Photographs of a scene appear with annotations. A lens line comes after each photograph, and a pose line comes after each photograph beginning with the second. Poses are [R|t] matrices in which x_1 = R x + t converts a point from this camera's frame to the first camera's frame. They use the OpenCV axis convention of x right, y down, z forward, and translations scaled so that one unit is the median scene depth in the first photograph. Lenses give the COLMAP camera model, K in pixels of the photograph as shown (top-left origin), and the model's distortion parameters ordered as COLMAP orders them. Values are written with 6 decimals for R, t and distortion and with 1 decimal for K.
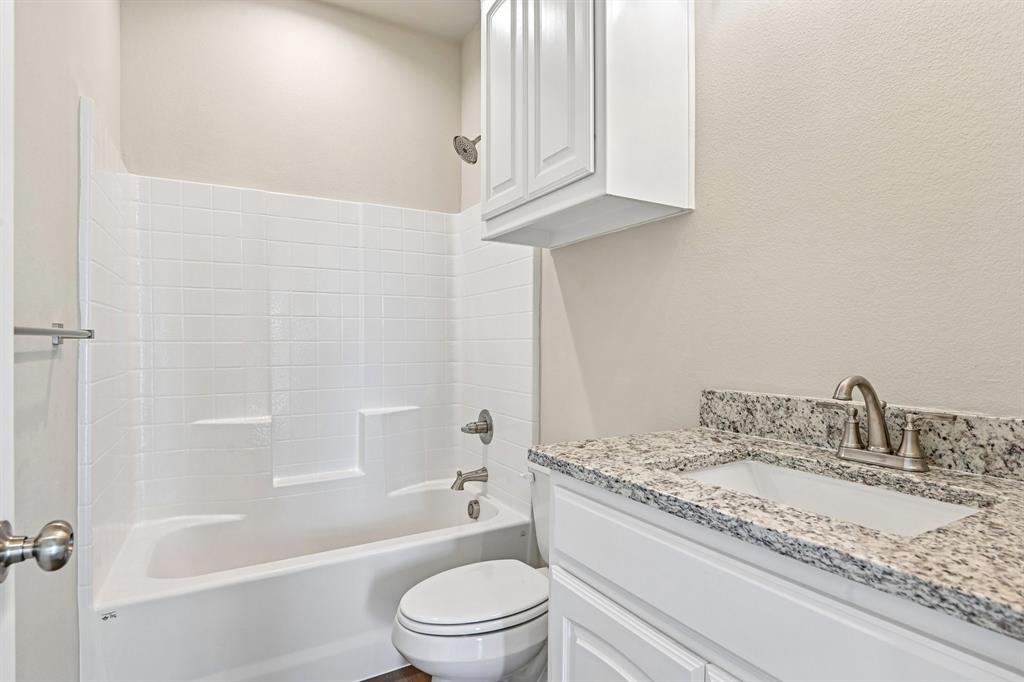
lens RADIAL K [[525.7, 0, 521.1], [0, 525.7, 335.1], [0, 0, 1]] dist [0.007347, -0.002910]
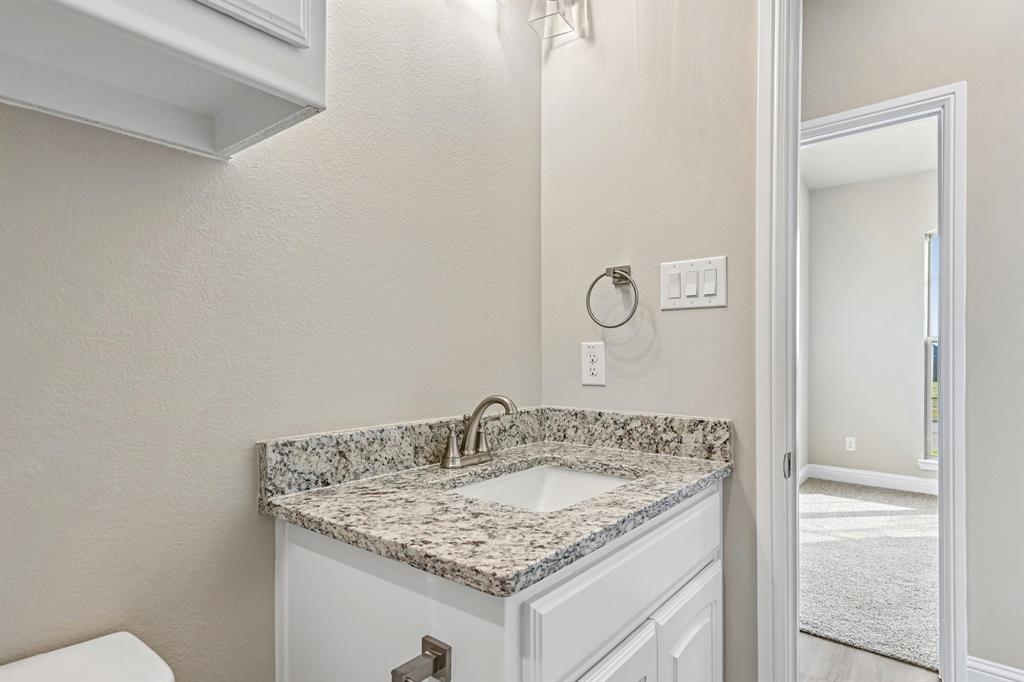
lens RADIAL K [[525.7, 0, 519.4], [0, 525.7, 345.6], [0, 0, 1]] dist [0.007347, -0.002910]
pose [[-0.337709, 0.019723, 0.941044, -0.468657], [-0.012346, 0.999602, -0.025381, -0.009657], [-0.941170, -0.020189, -0.337331, 1.077791]]
